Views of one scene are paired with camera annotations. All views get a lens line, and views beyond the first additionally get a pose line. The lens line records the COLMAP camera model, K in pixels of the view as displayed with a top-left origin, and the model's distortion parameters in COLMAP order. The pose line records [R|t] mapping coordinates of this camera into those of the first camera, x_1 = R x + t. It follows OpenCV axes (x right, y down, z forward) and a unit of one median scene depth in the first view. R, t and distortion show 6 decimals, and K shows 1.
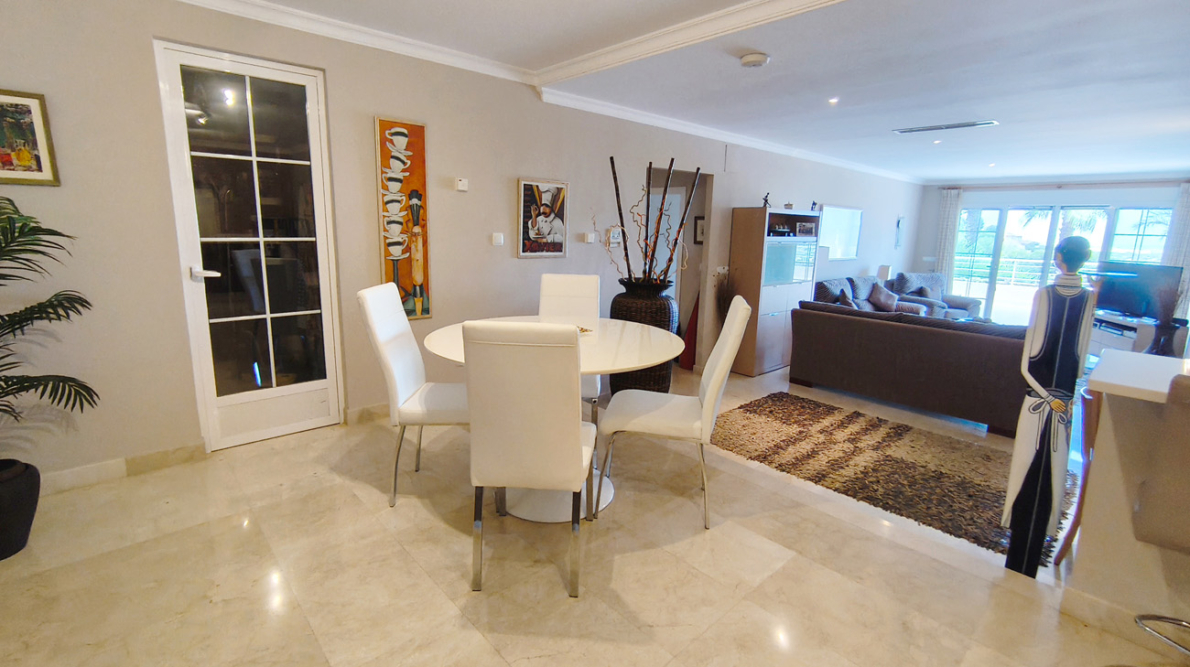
lens RADIAL K [[524.1, 0, 593.2], [0, 524.1, 319.5], [0, 0, 1]] dist [-0.004068, 0.002591]
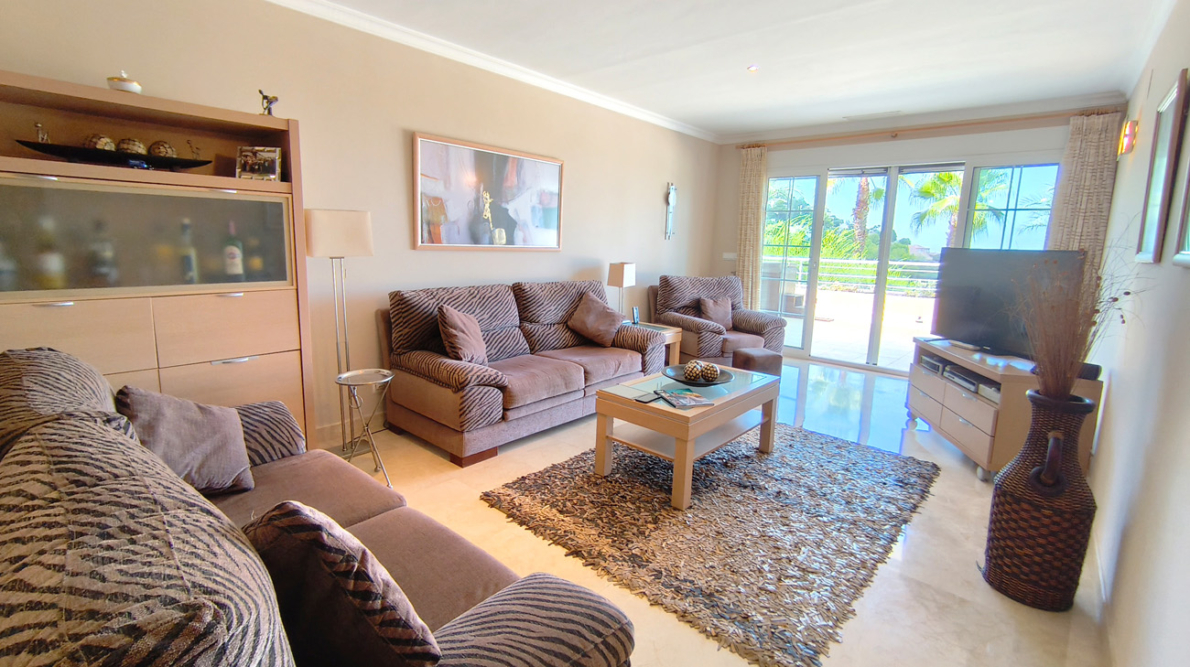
lens RADIAL K [[524.1, 0, 590.5], [0, 524.1, 321.5], [0, 0, 1]] dist [-0.004068, 0.002591]
pose [[0.994195, -0.015205, 0.106516, 0.988909], [0.017289, 0.999676, -0.018670, -0.057431], [-0.106198, 0.020403, 0.994136, 0.906969]]
